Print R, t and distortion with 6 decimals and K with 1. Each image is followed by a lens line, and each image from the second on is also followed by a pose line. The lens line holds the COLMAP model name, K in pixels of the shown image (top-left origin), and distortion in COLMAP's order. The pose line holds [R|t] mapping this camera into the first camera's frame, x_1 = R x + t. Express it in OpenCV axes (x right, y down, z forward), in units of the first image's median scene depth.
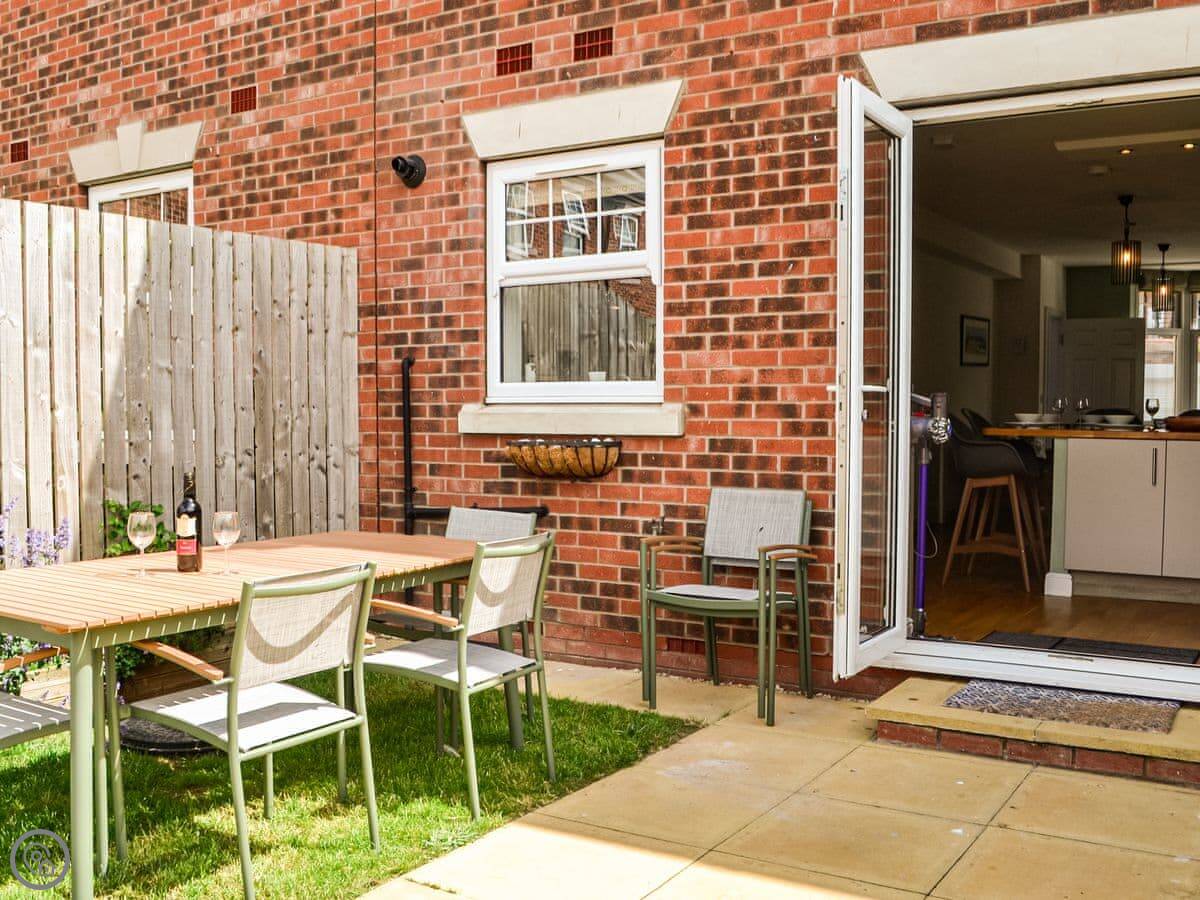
lens RADIAL K [[1186.7, 0, 599.1], [0, 1186.7, 451.1], [0, 0, 1]] dist [-0.071296, 0.000000]
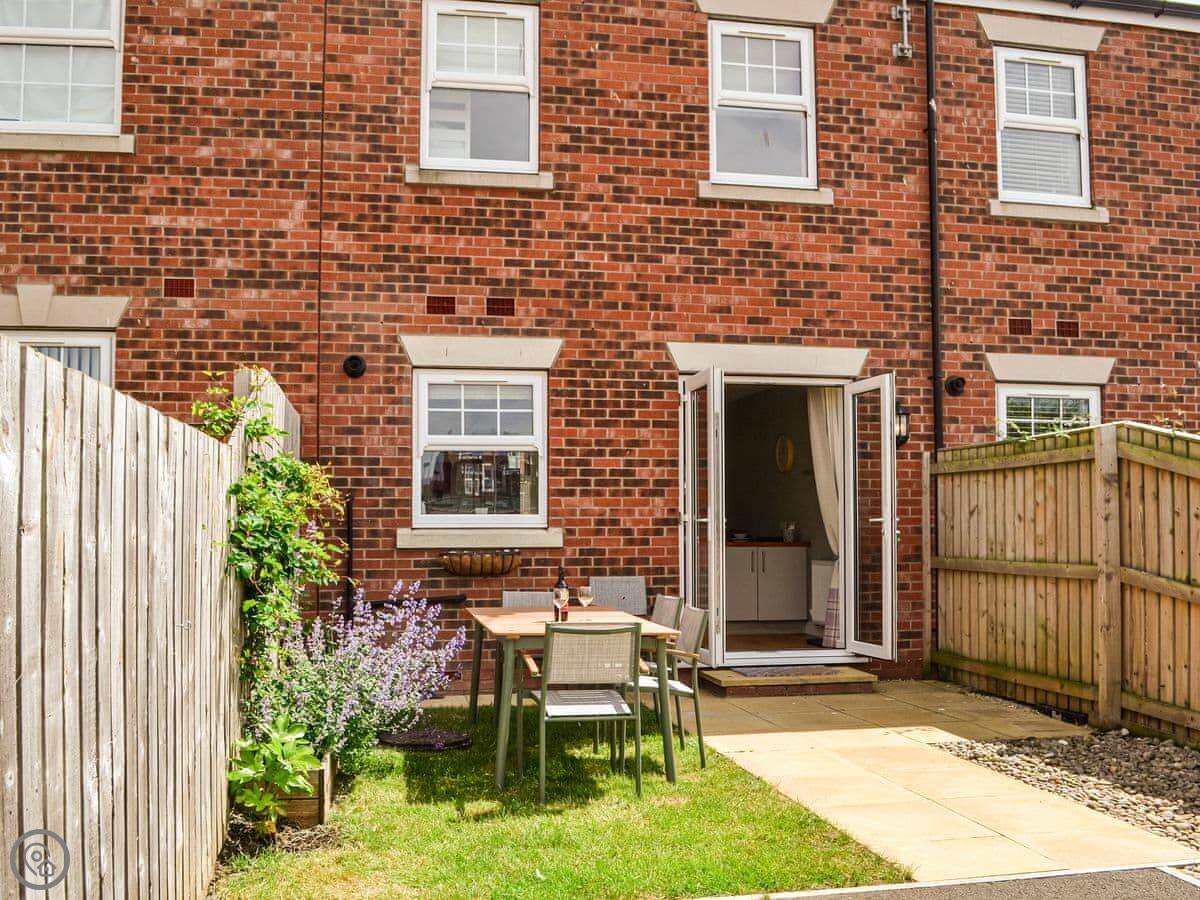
lens RADIAL K [[1186.7, 0, 598.2], [0, 1186.7, 455.2], [0, 0, 1]] dist [-0.071296, 0.000000]
pose [[0.732512, 0.036399, 0.679780, -0.978569], [0.027314, 0.996194, -0.082773, -0.001943], [-0.680206, 0.079200, 0.728730, -0.260719]]
